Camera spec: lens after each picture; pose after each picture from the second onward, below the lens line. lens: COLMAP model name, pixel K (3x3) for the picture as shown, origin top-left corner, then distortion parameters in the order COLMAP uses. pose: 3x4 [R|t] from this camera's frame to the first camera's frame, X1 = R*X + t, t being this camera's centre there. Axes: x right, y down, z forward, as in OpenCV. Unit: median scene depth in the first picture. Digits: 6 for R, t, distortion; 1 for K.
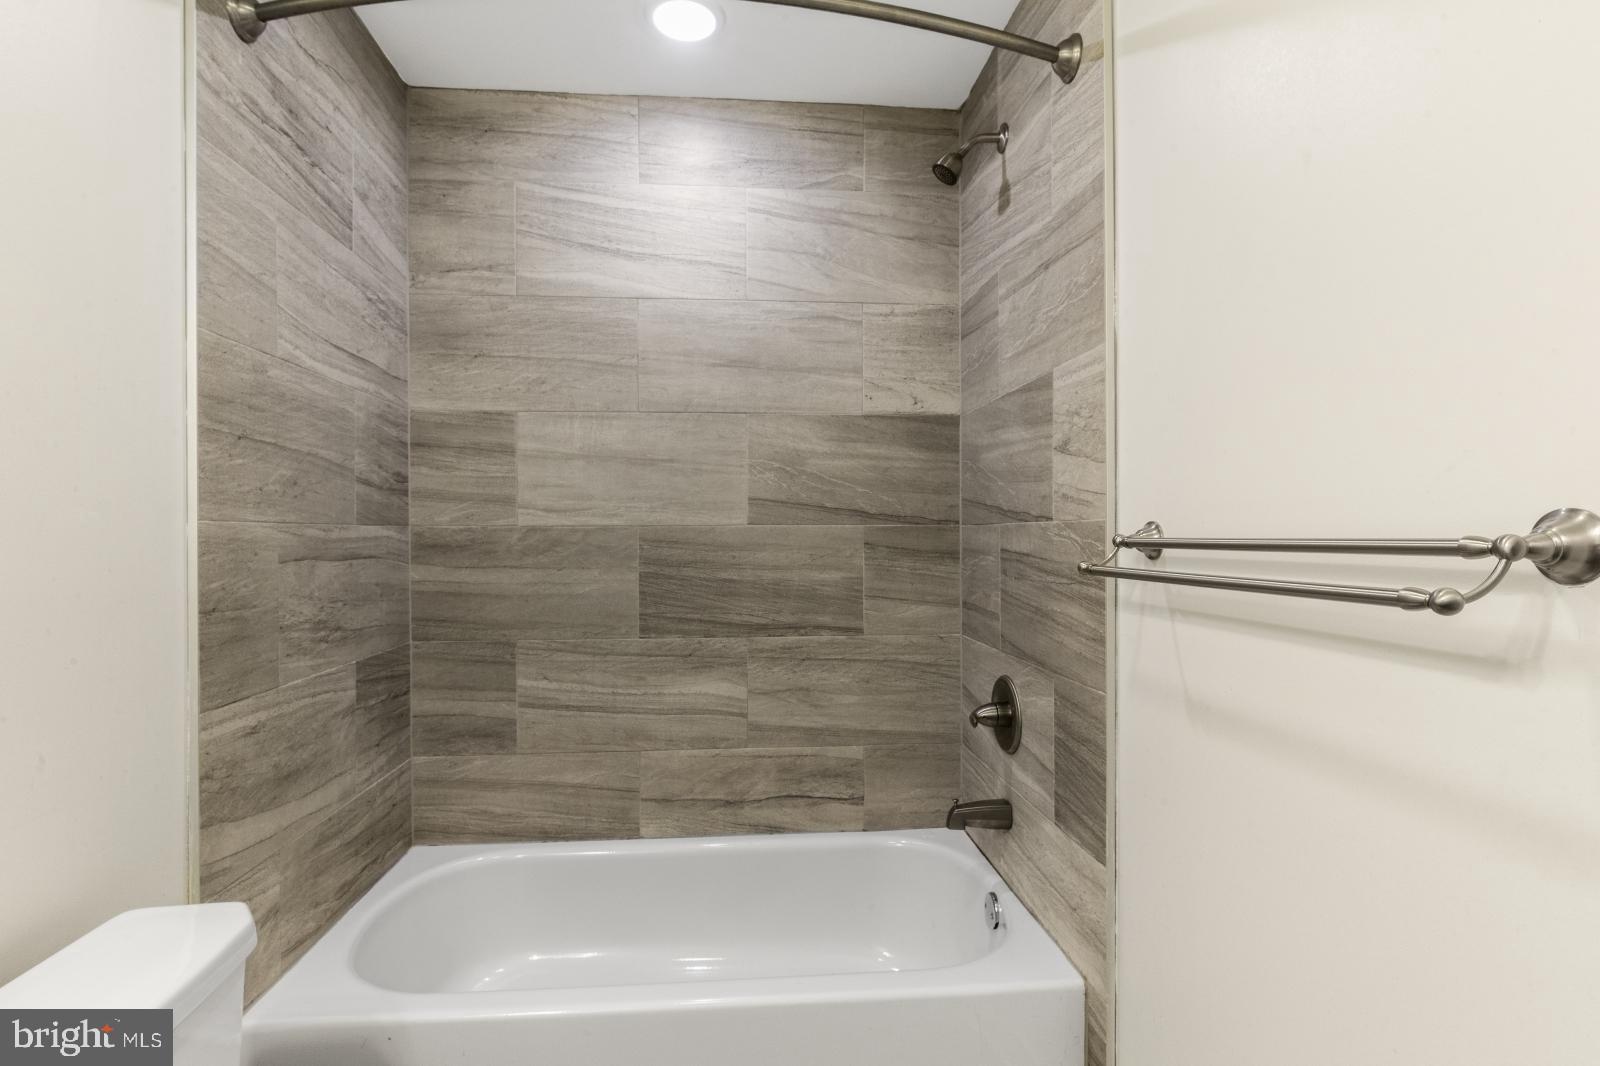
lens RADIAL K [[787.7, 0, 782.7], [0, 787.7, 539.6], [0, 0, 1]] dist [-0.003484, 0.000497]
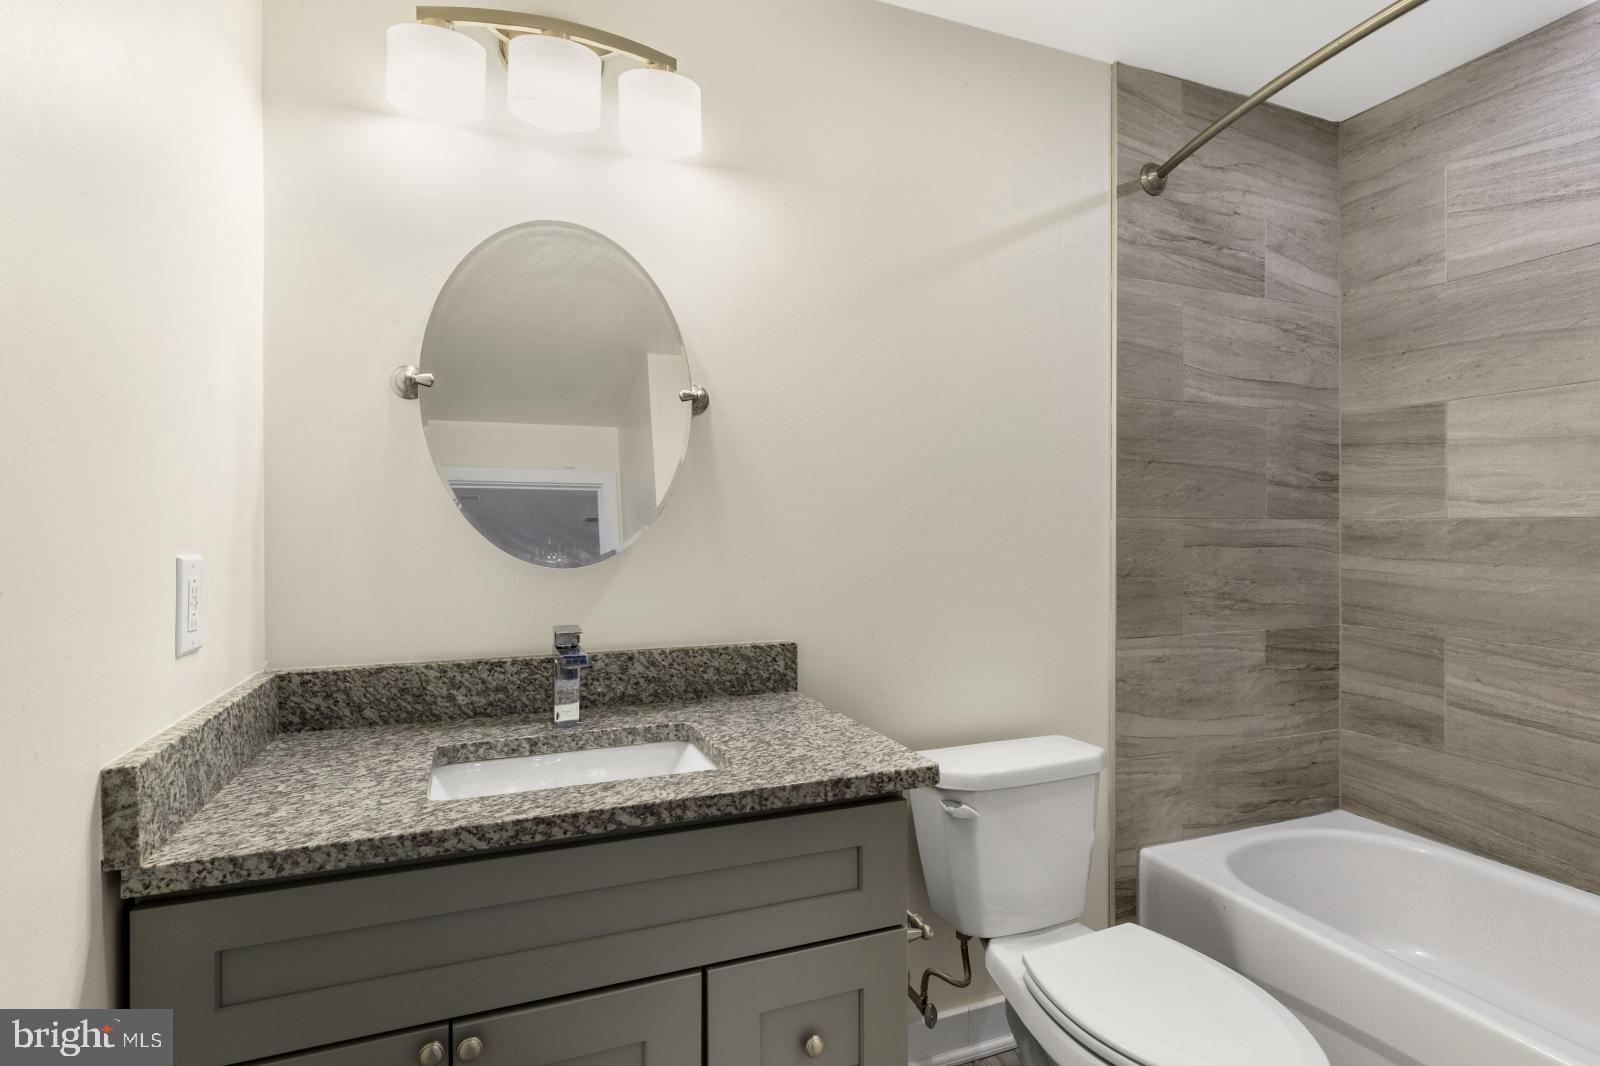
lens RADIAL K [[787.7, 0, 782.7], [0, 787.7, 539.6], [0, 0, 1]] dist [-0.003484, 0.000497]
pose [[0.269378, 0.018422, -0.962858, 0.383266], [-0.007682, 0.999826, 0.016980, -0.001437], [0.963004, 0.002823, 0.269472, -0.052915]]
